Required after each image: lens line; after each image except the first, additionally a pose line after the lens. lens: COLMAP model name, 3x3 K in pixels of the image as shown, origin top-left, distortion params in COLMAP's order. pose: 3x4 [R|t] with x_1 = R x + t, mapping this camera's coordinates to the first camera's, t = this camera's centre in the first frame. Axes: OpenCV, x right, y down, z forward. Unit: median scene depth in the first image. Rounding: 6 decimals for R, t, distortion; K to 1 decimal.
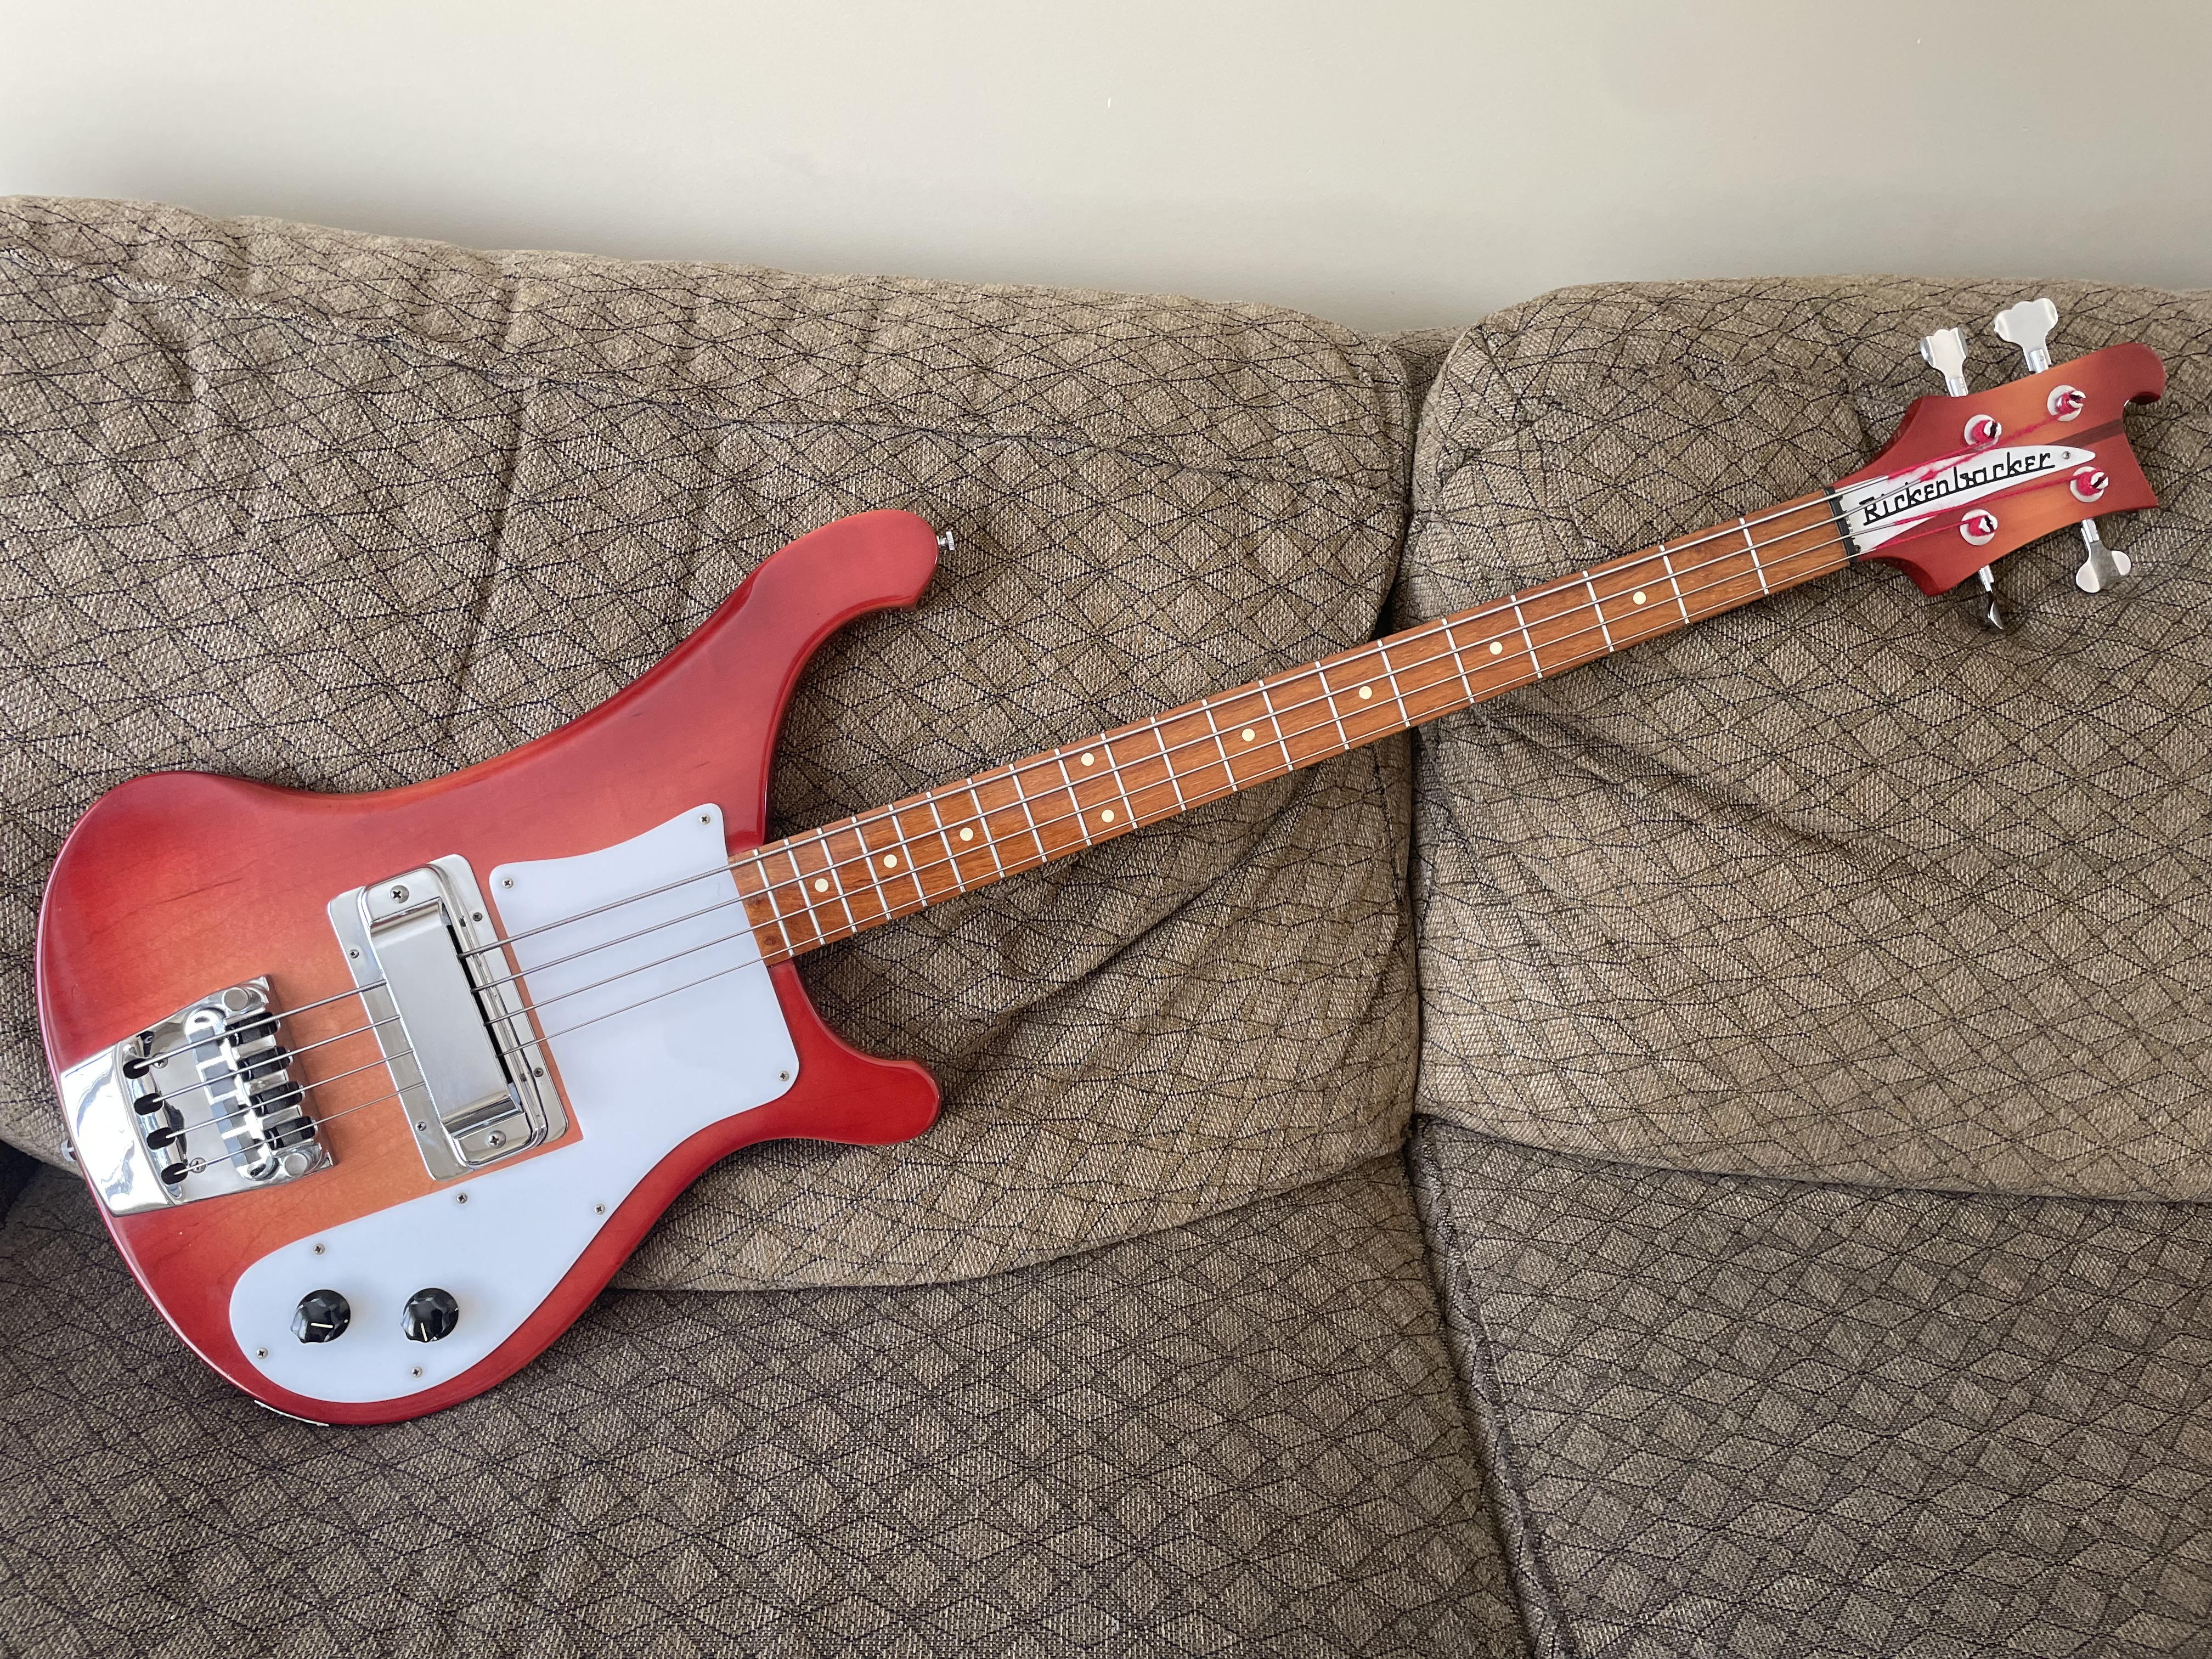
lens RADIAL K [[1696.8, 0, 1095.1], [0, 1696.8, 817.8], [0, 0, 1]] dist [0.077391, -0.117918]
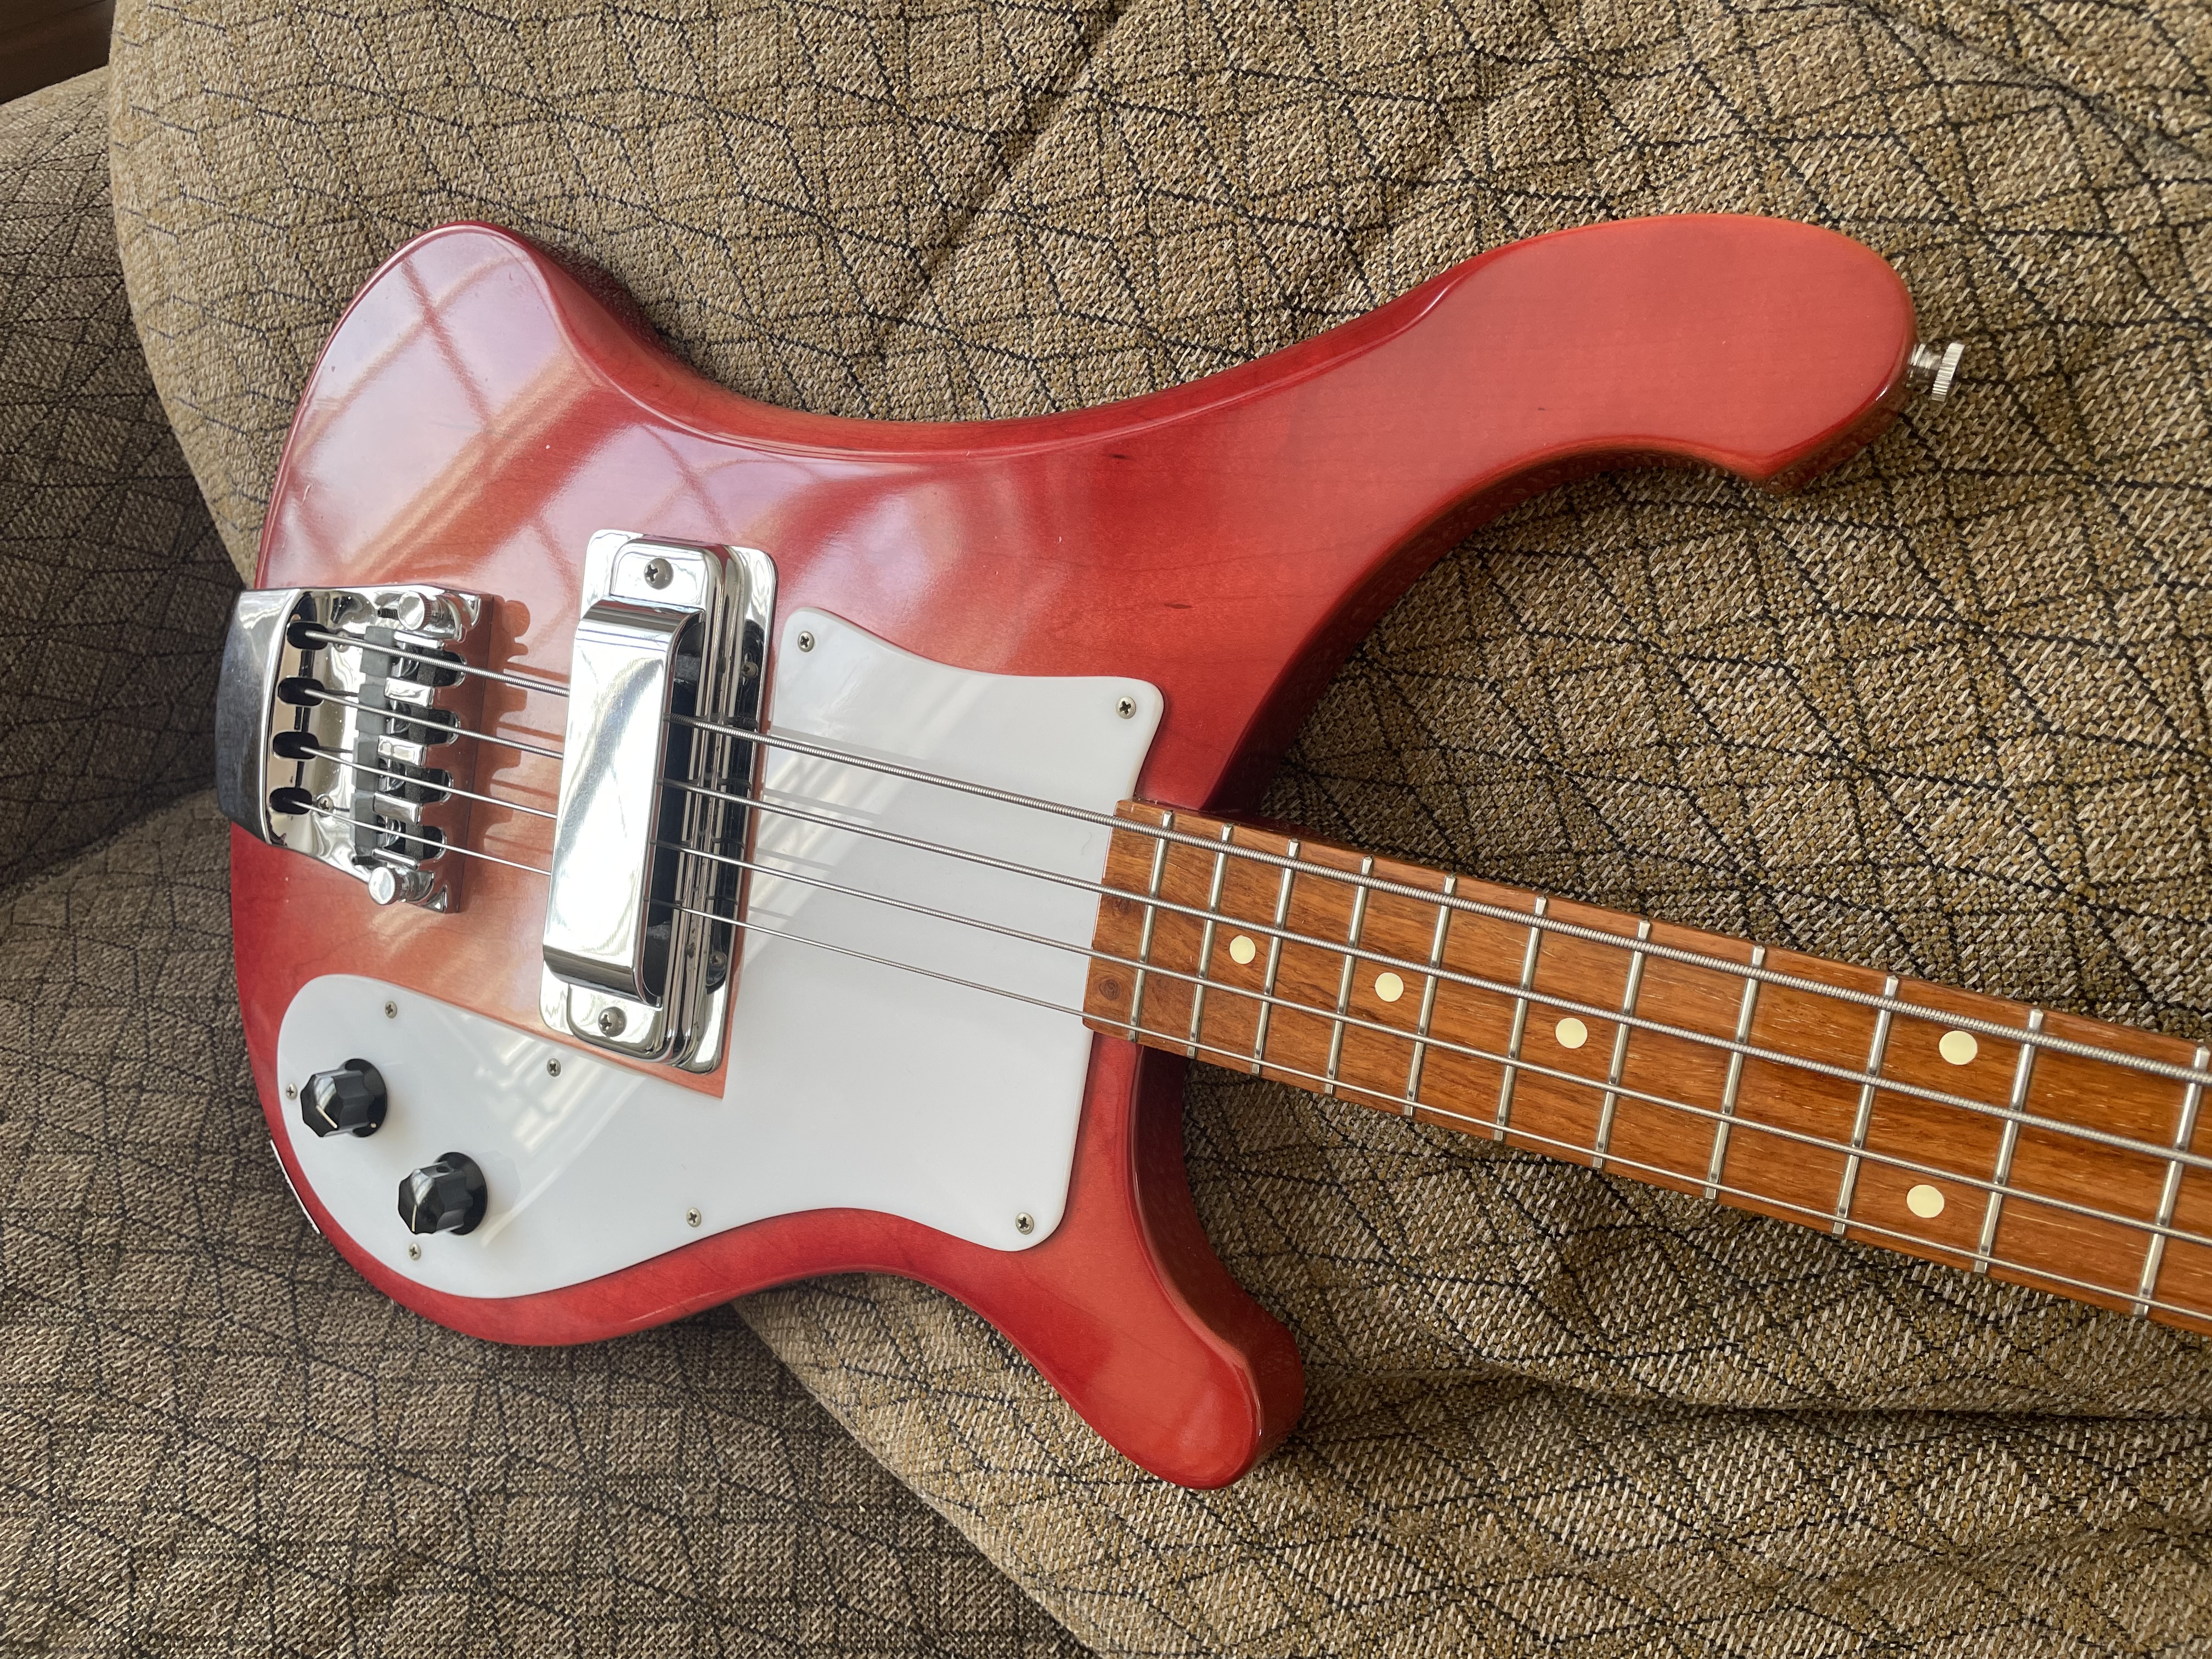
lens RADIAL K [[1696.8, 0, 1095.1], [0, 1696.8, 817.8], [0, 0, 1]] dist [0.077391, -0.117918]
pose [[0.725285, 0.506859, -0.465893, 0.008447], [-0.426295, 0.862029, 0.274187, -0.102240], [0.540587, -0.000256, 0.841288, 0.586039]]
